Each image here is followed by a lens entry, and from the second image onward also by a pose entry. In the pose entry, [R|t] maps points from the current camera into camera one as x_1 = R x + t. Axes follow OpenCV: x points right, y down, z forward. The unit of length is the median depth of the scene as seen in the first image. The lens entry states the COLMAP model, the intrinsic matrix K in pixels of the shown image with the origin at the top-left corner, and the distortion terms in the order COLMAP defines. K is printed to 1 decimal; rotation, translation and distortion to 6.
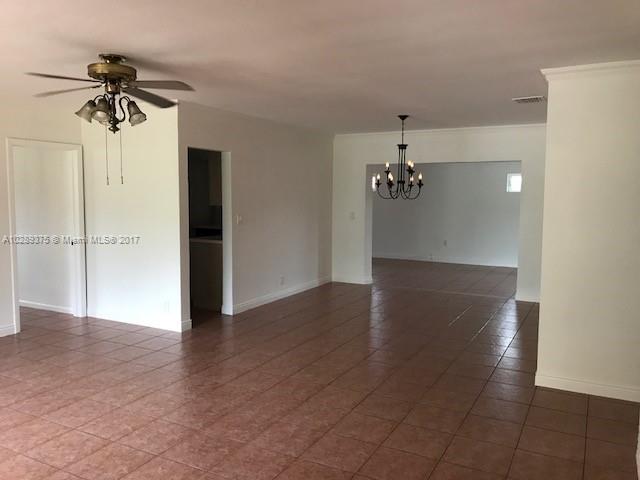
lens RADIAL K [[521.3, 0, 320.0], [0, 521.3, 240.0], [0, 0, 1]] dist [0.017069, -0.005609]
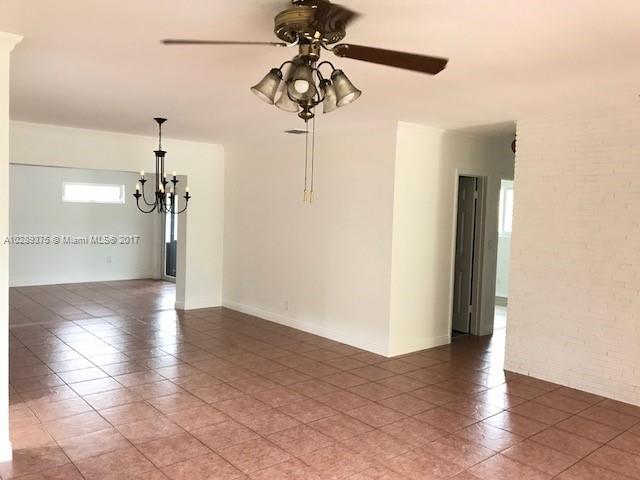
lens RADIAL K [[521.3, 0, 320.0], [0, 521.3, 240.0], [0, 0, 1]] dist [0.017069, -0.005609]
pose [[0.370685, -0.052967, 0.927247, -0.585535], [0.048953, 0.998099, 0.037445, -0.054187], [-0.927468, 0.031511, 0.372573, 0.435972]]
